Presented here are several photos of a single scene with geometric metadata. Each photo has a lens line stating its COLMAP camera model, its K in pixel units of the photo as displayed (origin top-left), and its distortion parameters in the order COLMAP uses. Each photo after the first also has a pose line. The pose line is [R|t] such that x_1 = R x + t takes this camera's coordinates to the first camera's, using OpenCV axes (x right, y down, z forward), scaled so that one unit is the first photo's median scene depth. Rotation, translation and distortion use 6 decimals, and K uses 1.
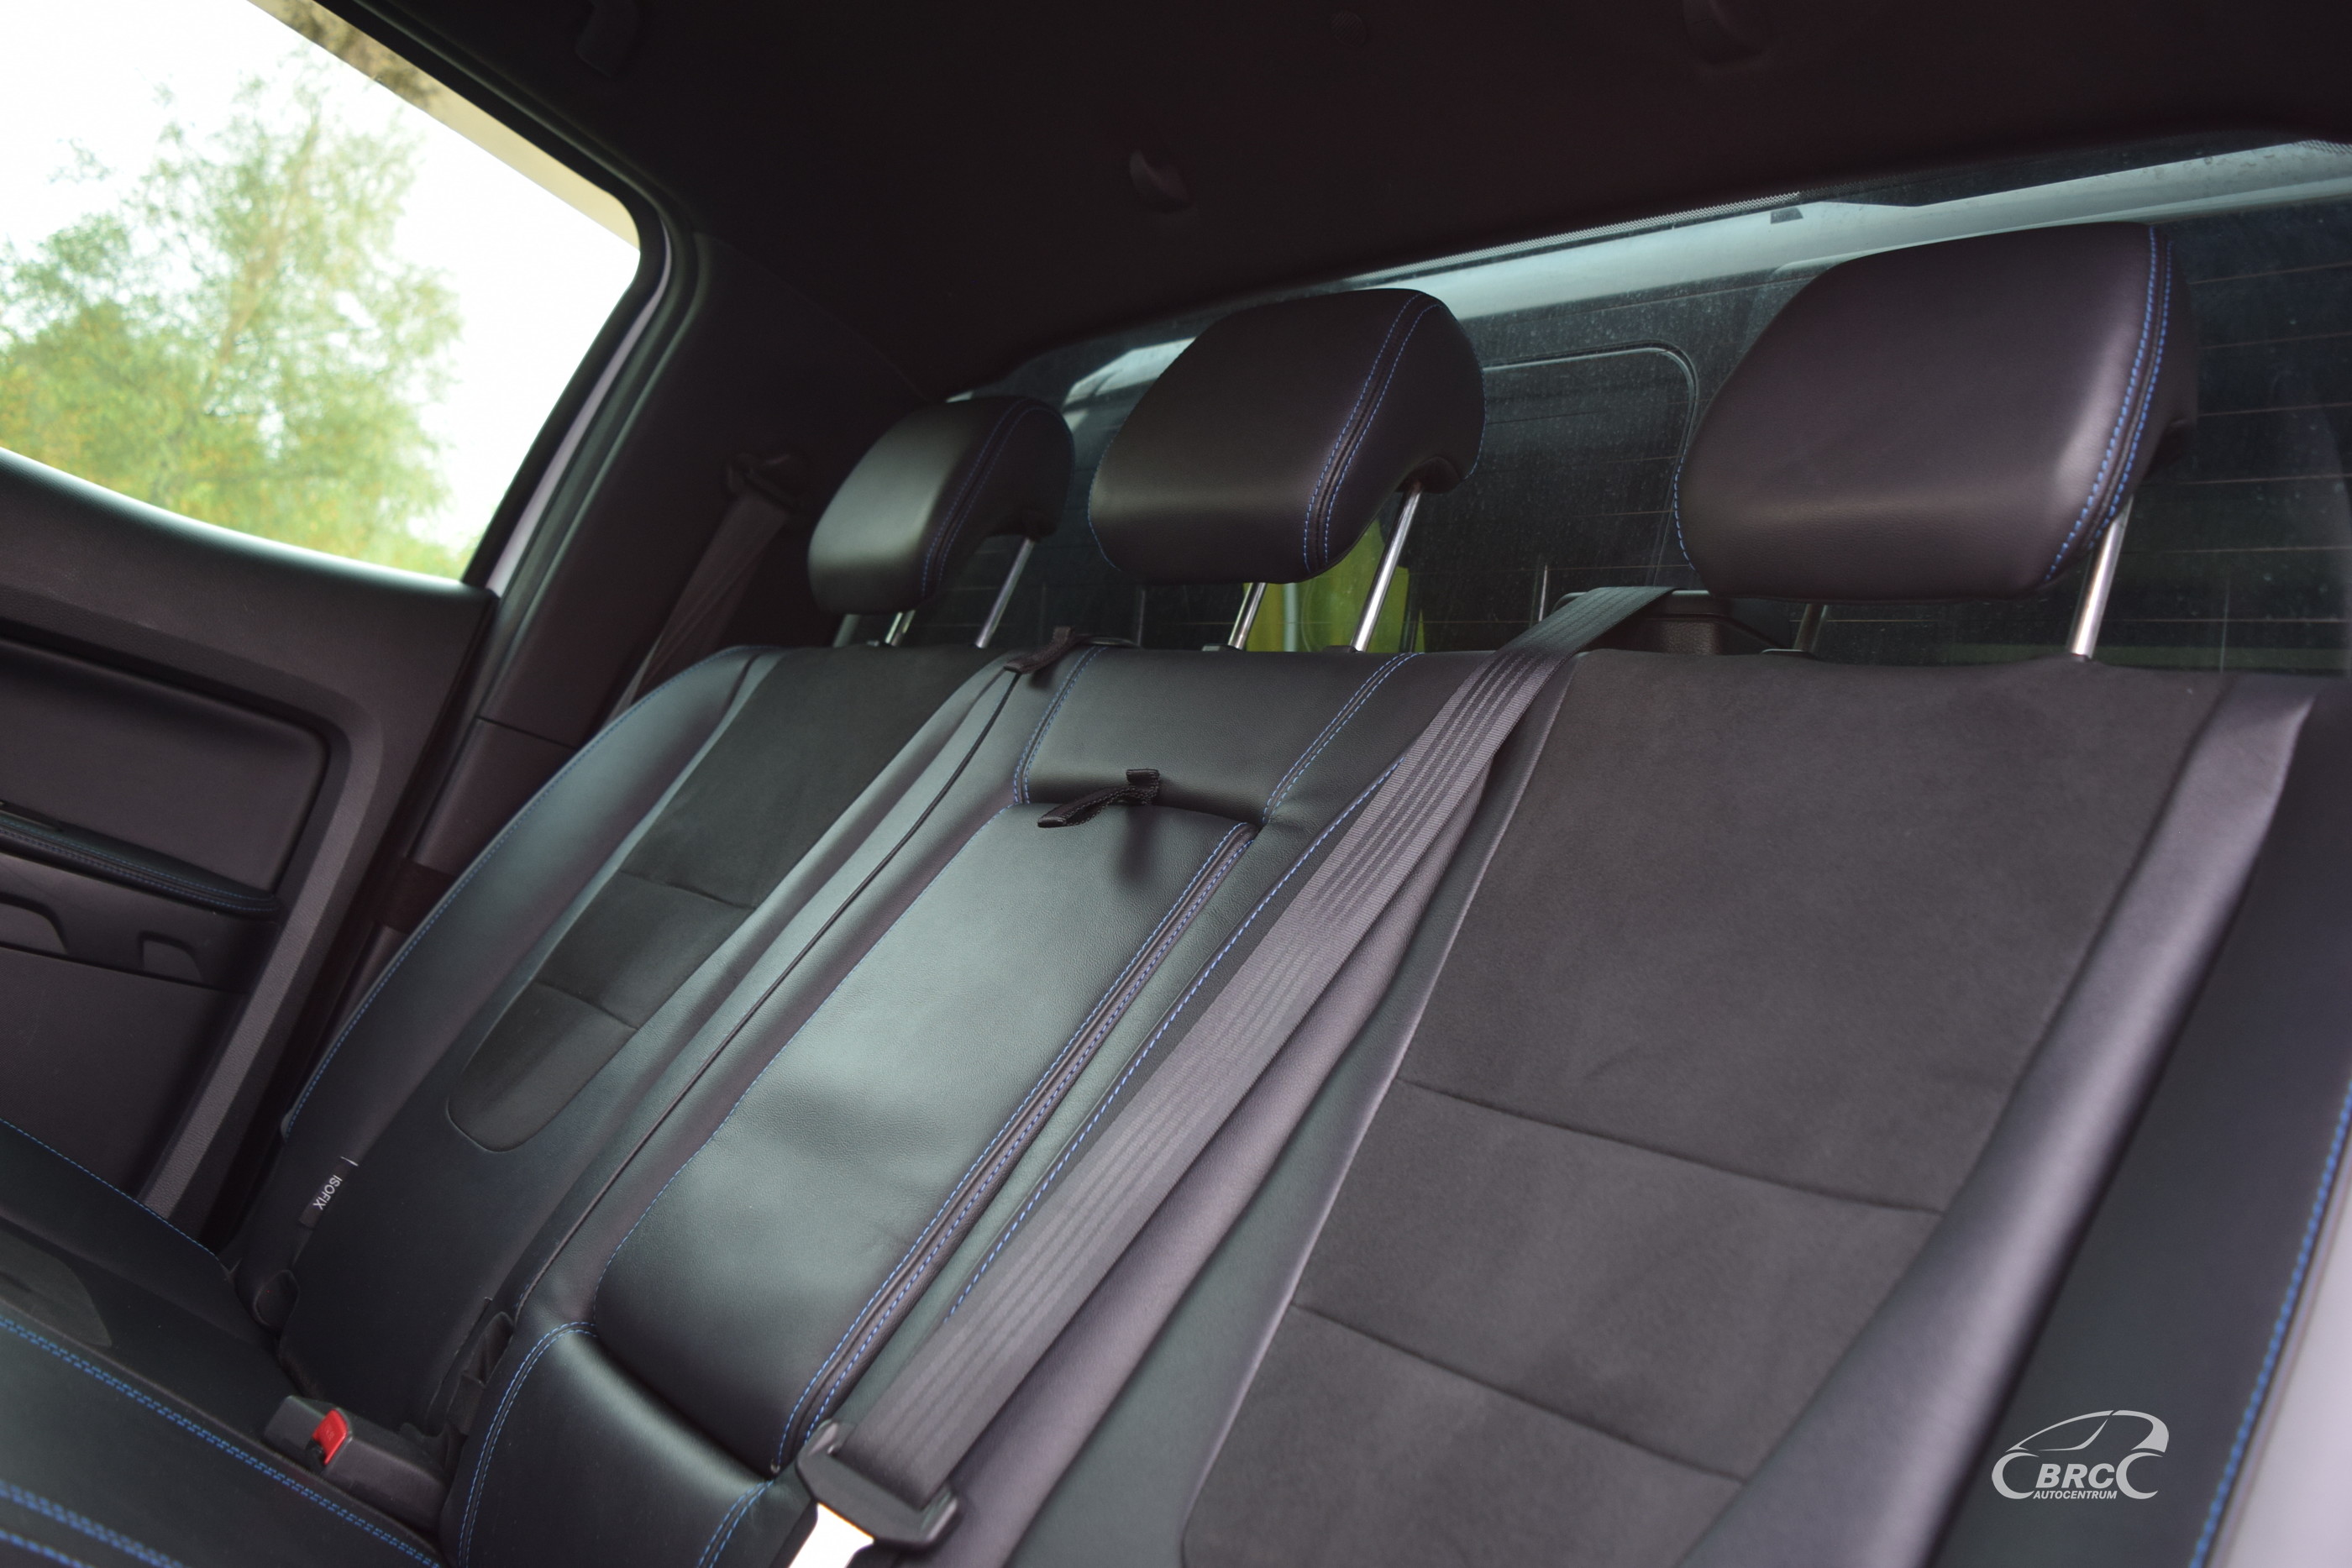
lens RADIAL K [[1858.6, 0, 1176.0], [0, 1858.6, 784.0], [0, 0, 1]] dist [-0.100861, 0.029894]
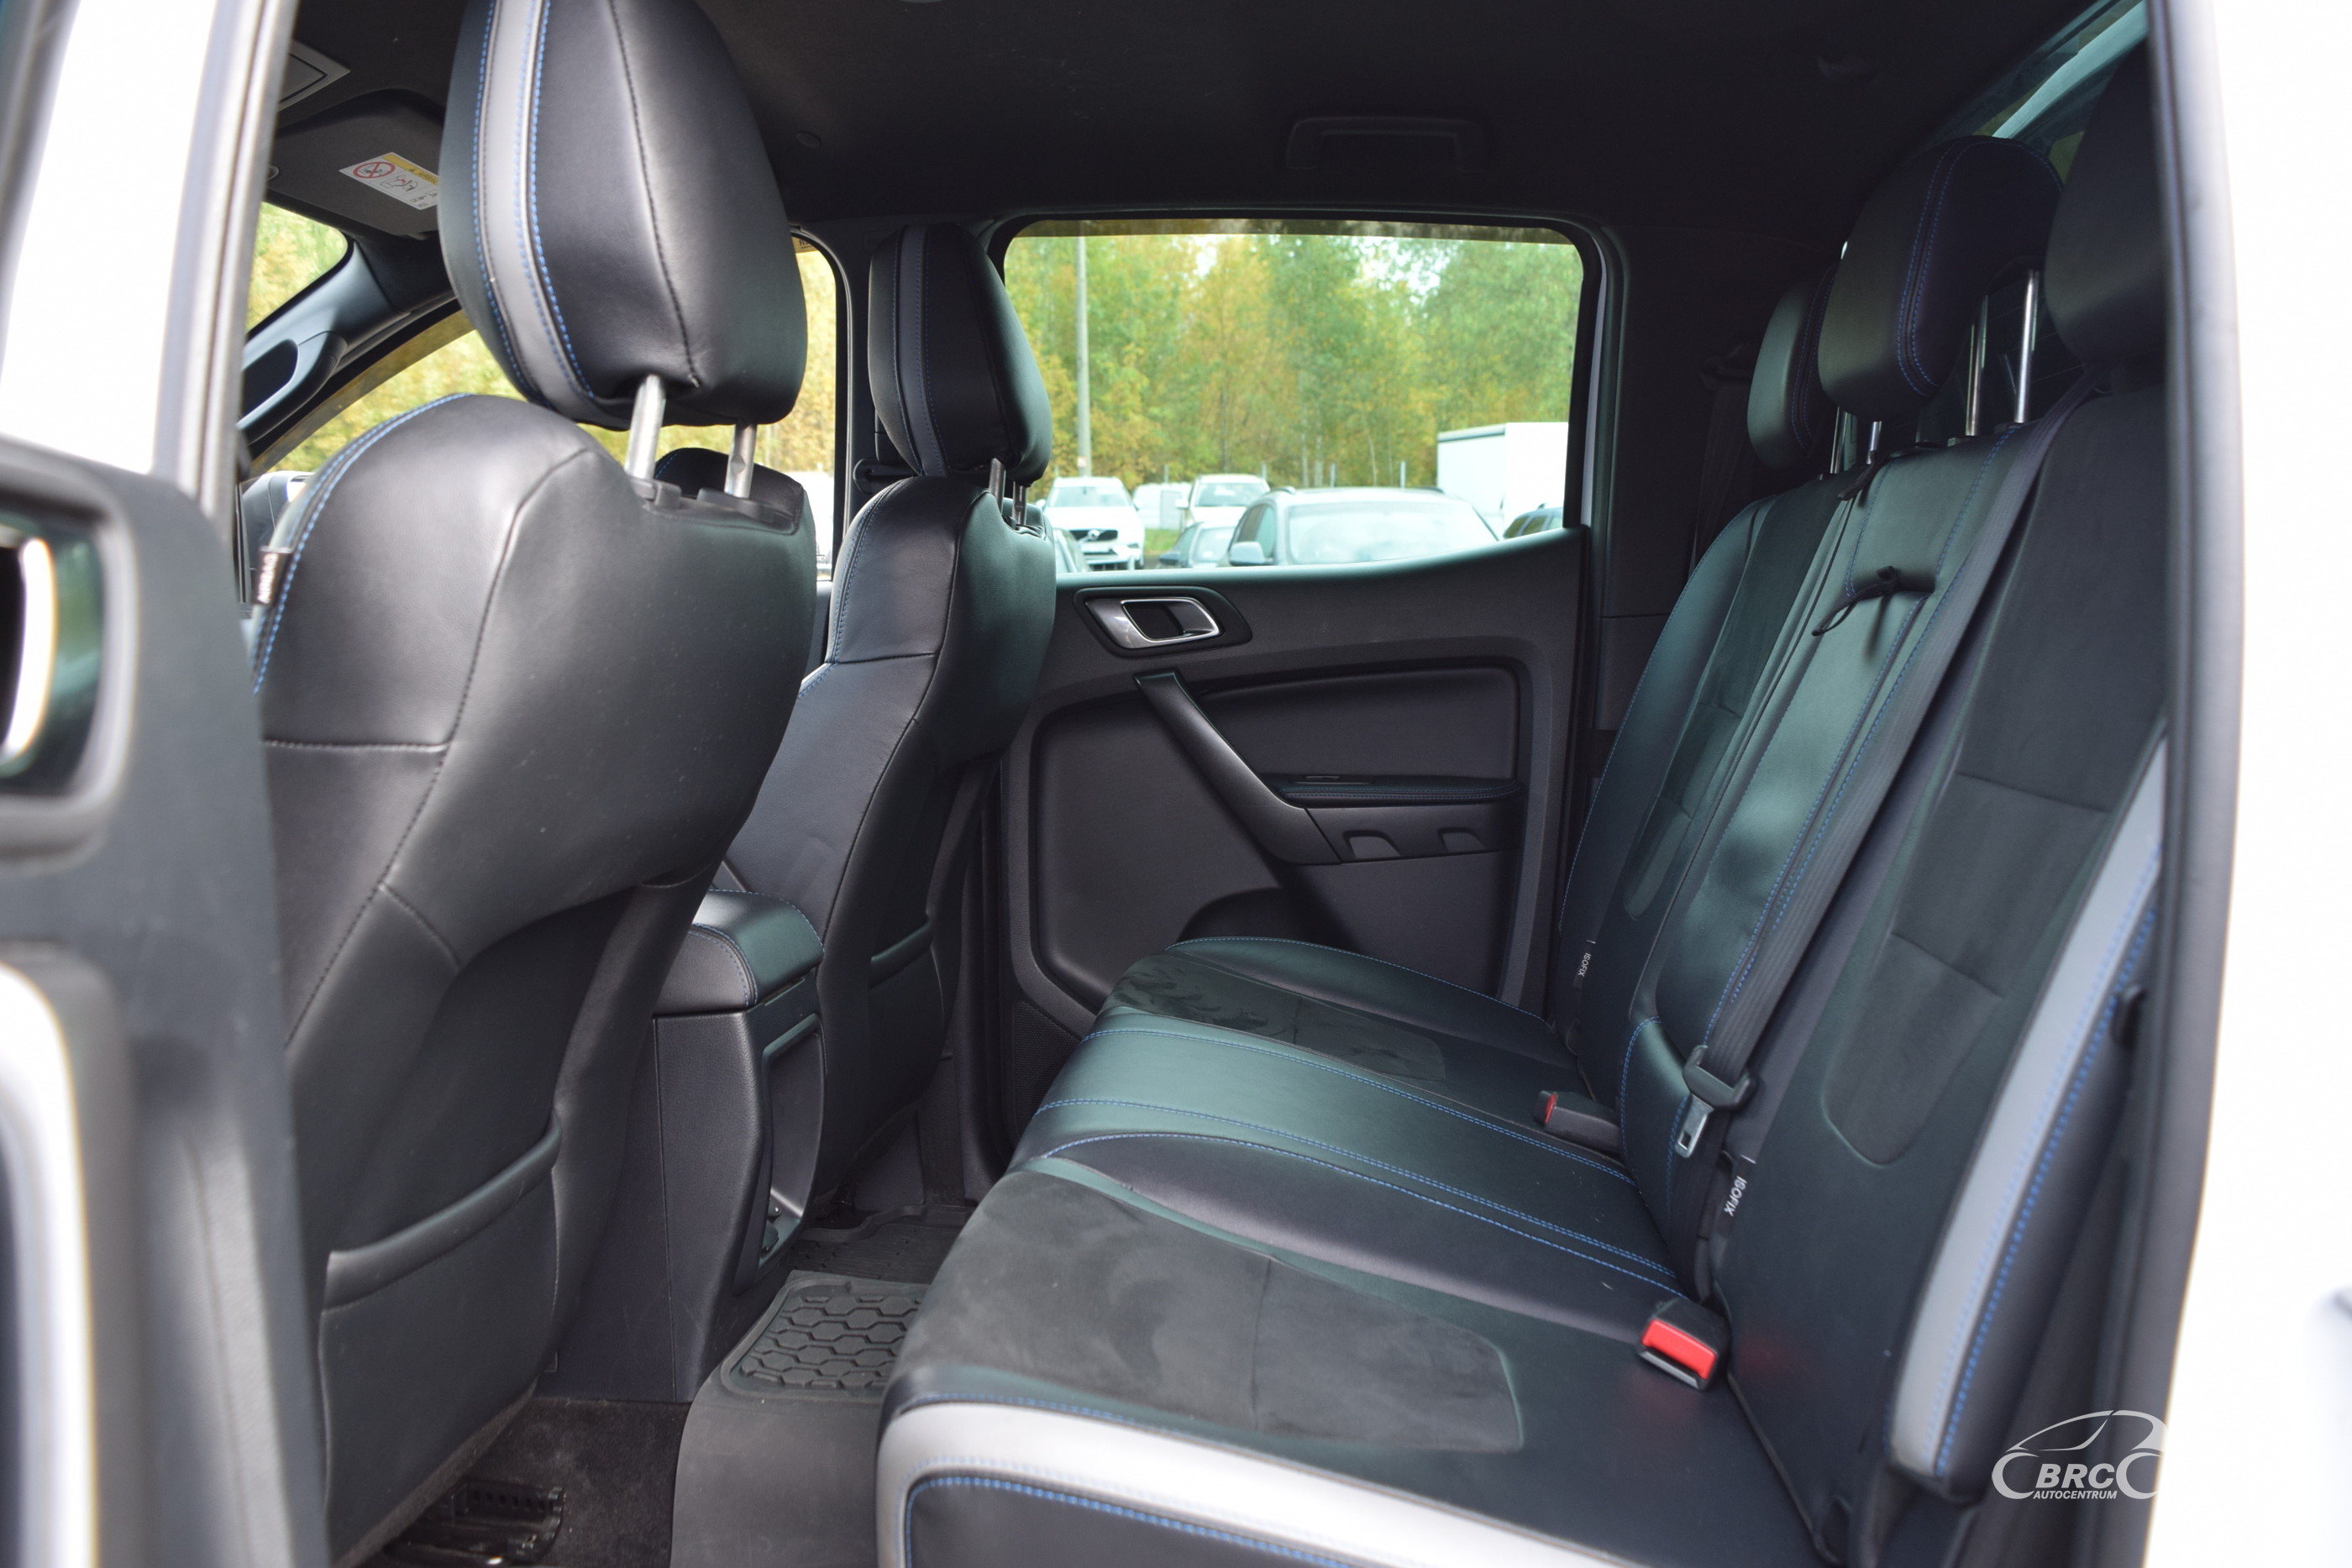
lens RADIAL K [[1858.6, 0, 1176.0], [0, 1858.6, 784.0], [0, 0, 1]] dist [-0.100861, 0.029894]
pose [[0.656091, -0.245275, -0.713712, 0.435704], [0.341995, 0.939663, -0.008541, -0.018837], [0.672743, -0.238483, 0.700387, -0.265669]]
